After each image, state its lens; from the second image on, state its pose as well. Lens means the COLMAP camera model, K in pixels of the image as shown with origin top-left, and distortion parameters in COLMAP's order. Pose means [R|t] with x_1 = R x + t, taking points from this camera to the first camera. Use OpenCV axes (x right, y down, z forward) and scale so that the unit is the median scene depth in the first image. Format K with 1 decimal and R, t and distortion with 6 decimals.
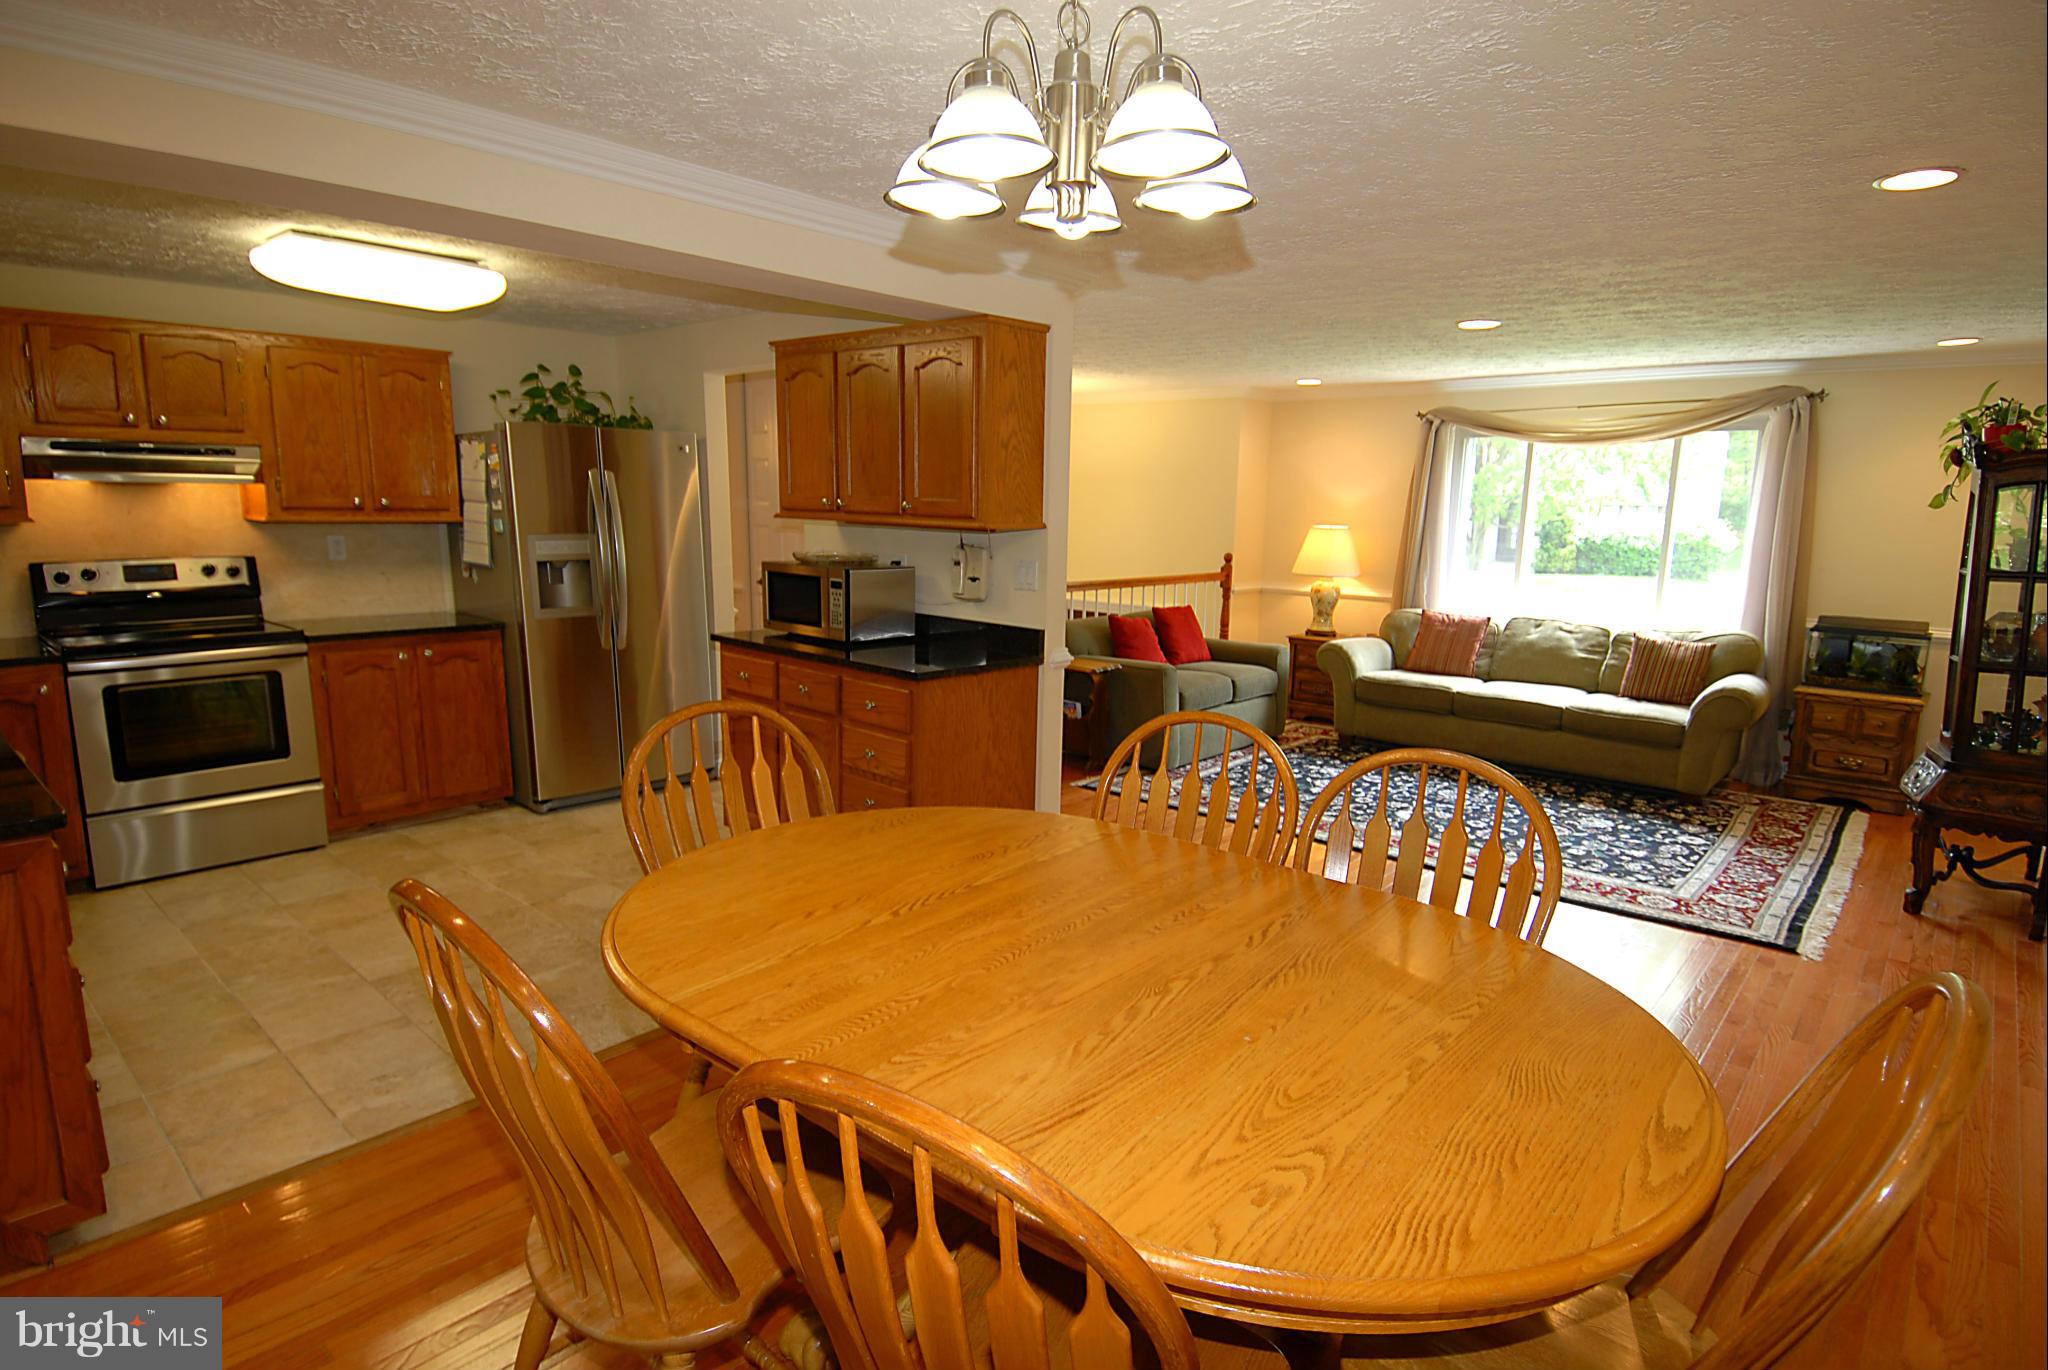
lens RADIAL K [[1099.0, 0, 1034.4], [0, 1099.0, 697.4], [0, 0, 1]] dist [0.034939, -0.036626]
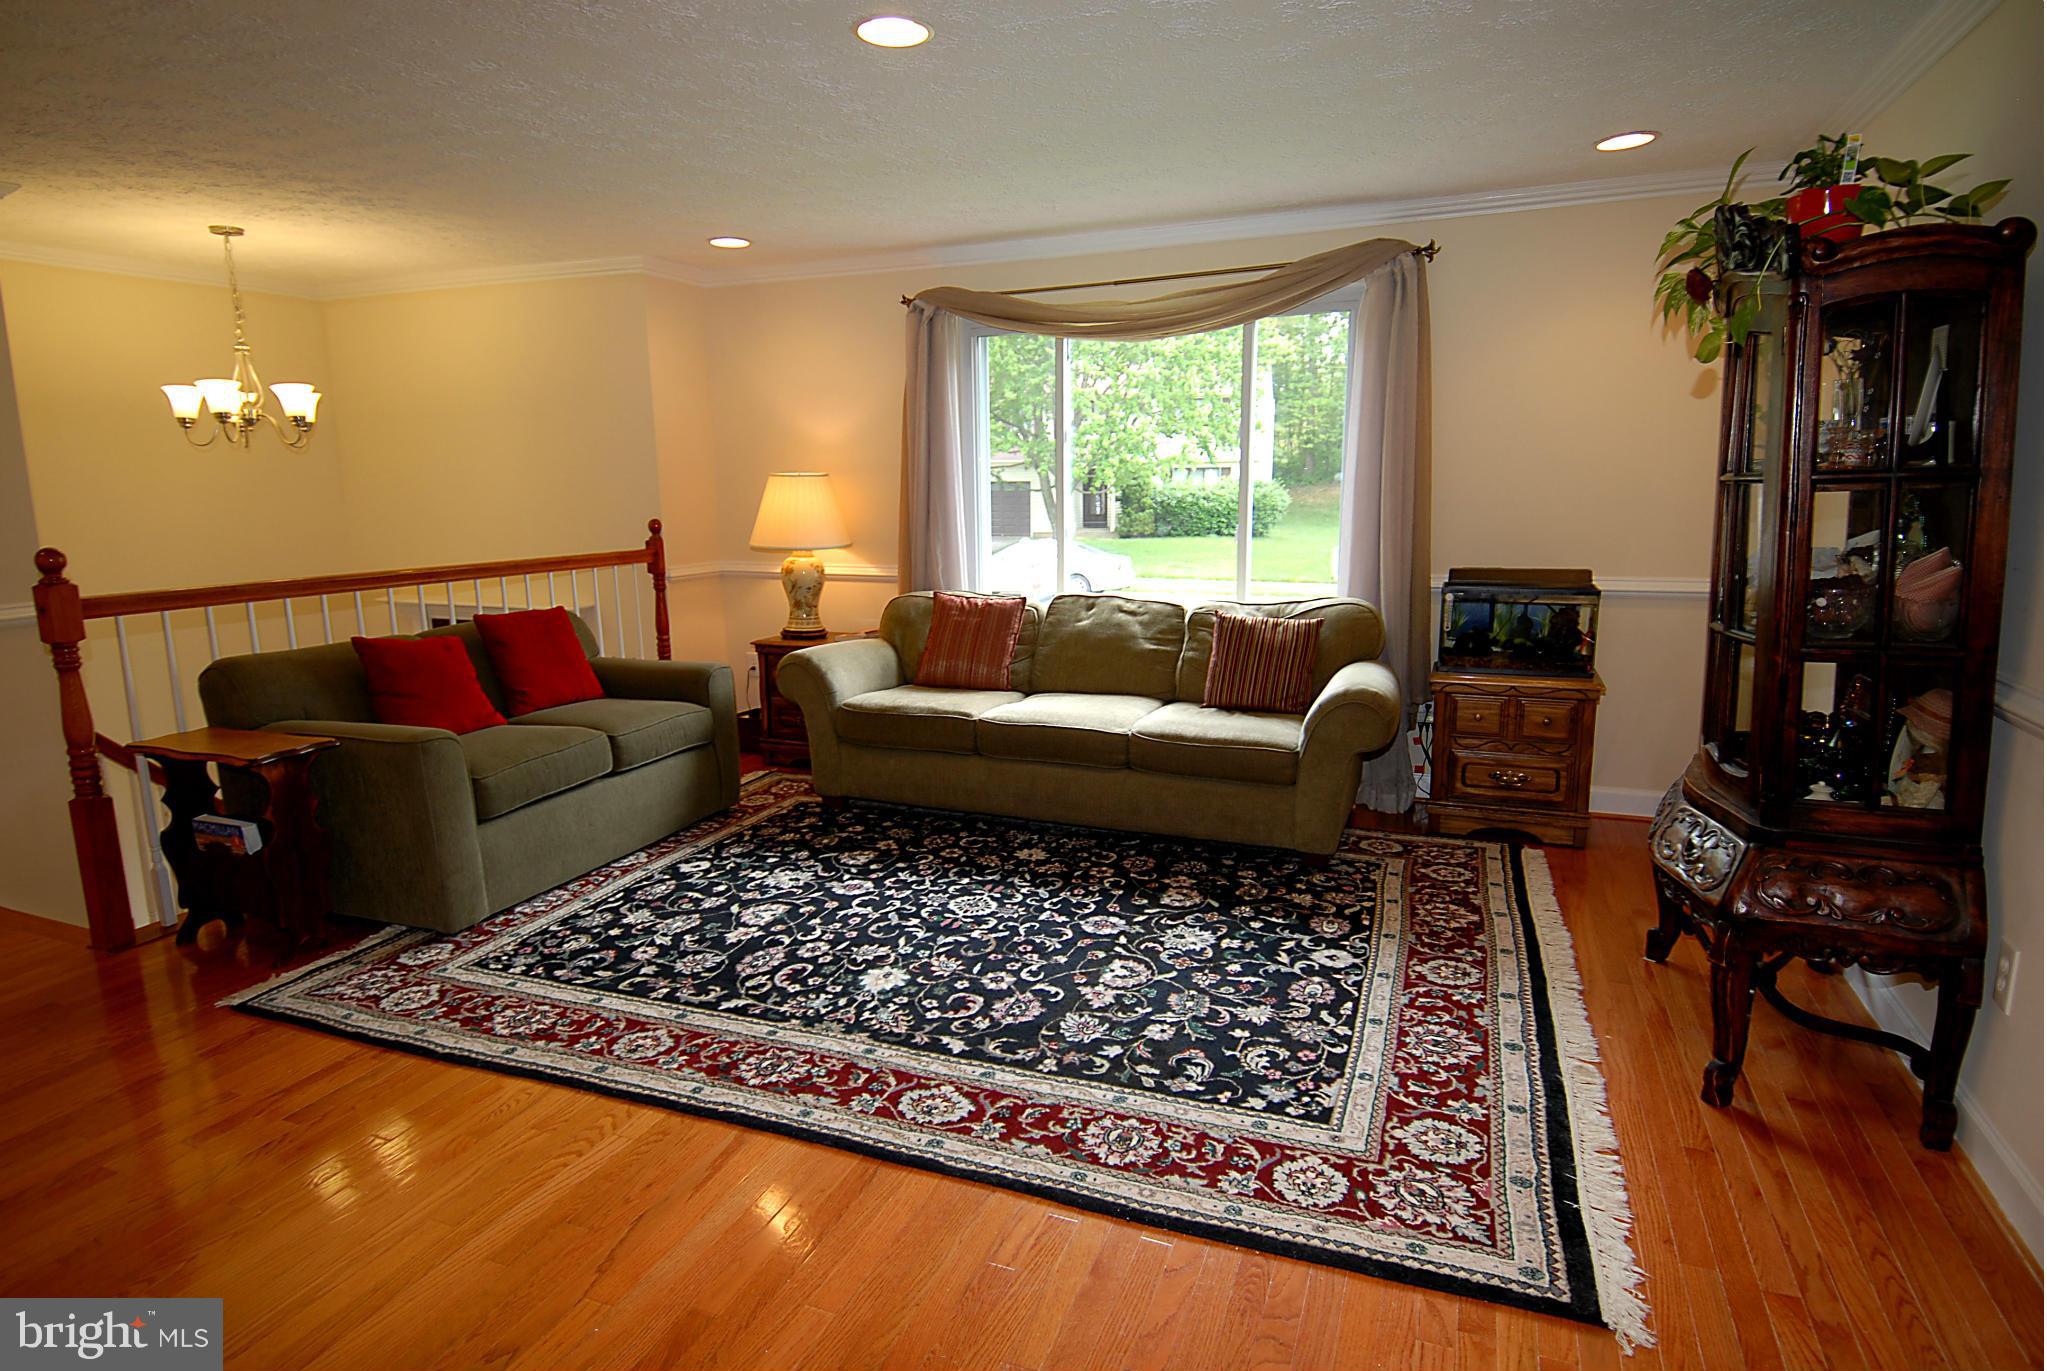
lens RADIAL K [[1098.4, 0, 1017.0], [0, 1098.4, 703.2], [0, 0, 1]] dist [0.034939, -0.036626]
pose [[0.945961, -0.095764, 0.309819, 0.265010], [0.088640, 0.995375, 0.037025, -0.046494], [-0.311932, -0.007562, 0.950074, 0.496723]]
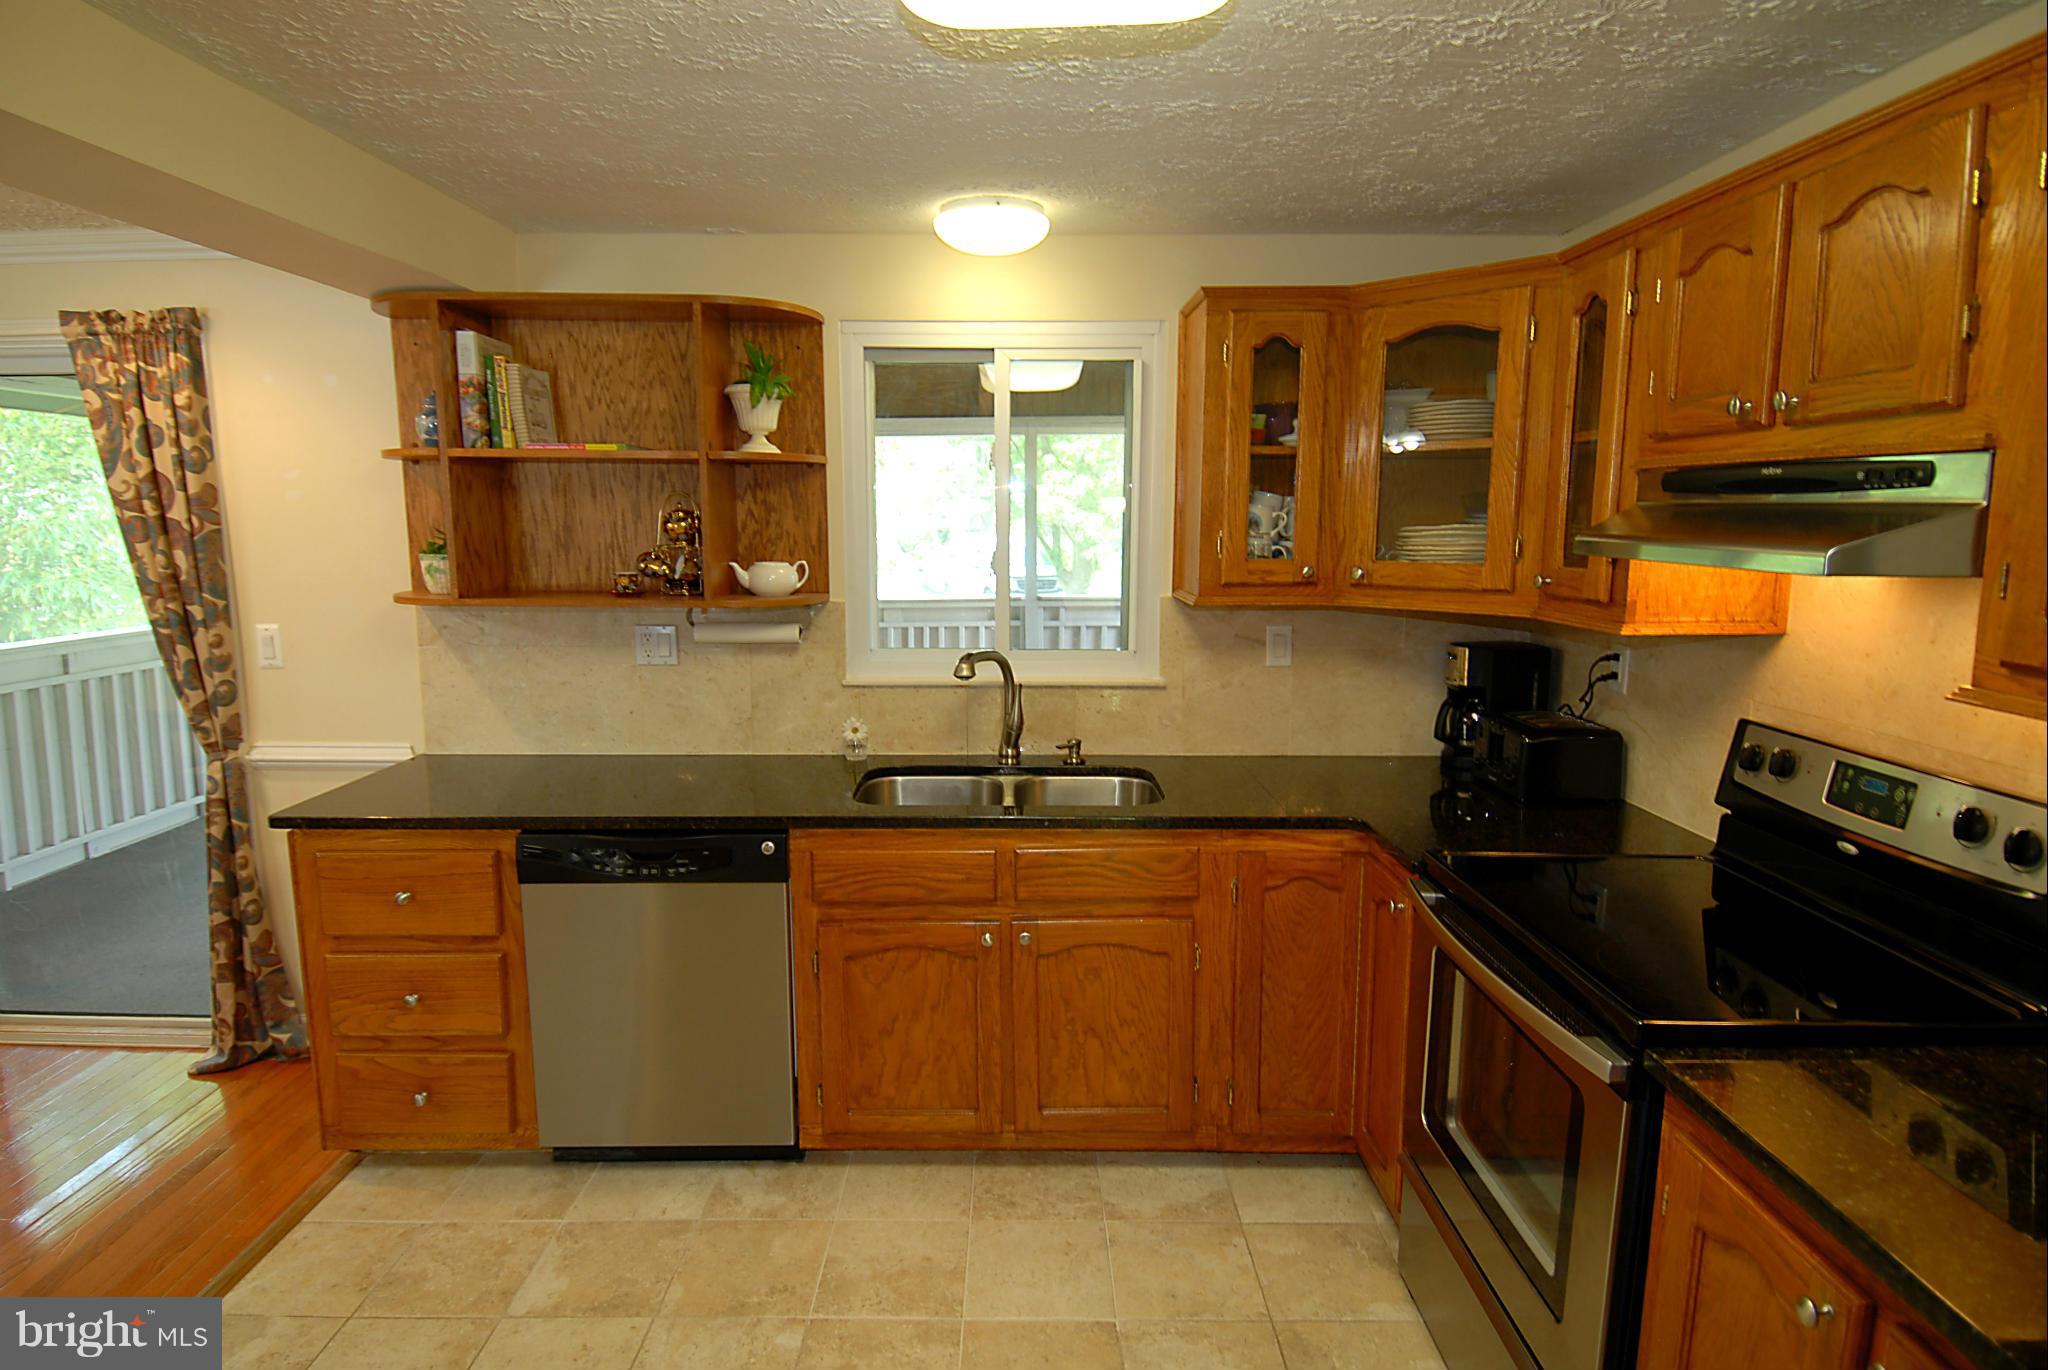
lens RADIAL K [[1099.0, 0, 1005.9], [0, 1099.0, 678.5], [0, 0, 1]] dist [0.034939, -0.036626]
pose [[-0.757329, 0.073804, -0.648849, -0.287268], [-0.132475, 0.955571, 0.263315, -0.193257], [0.639455, 0.285372, -0.713905, 0.970582]]
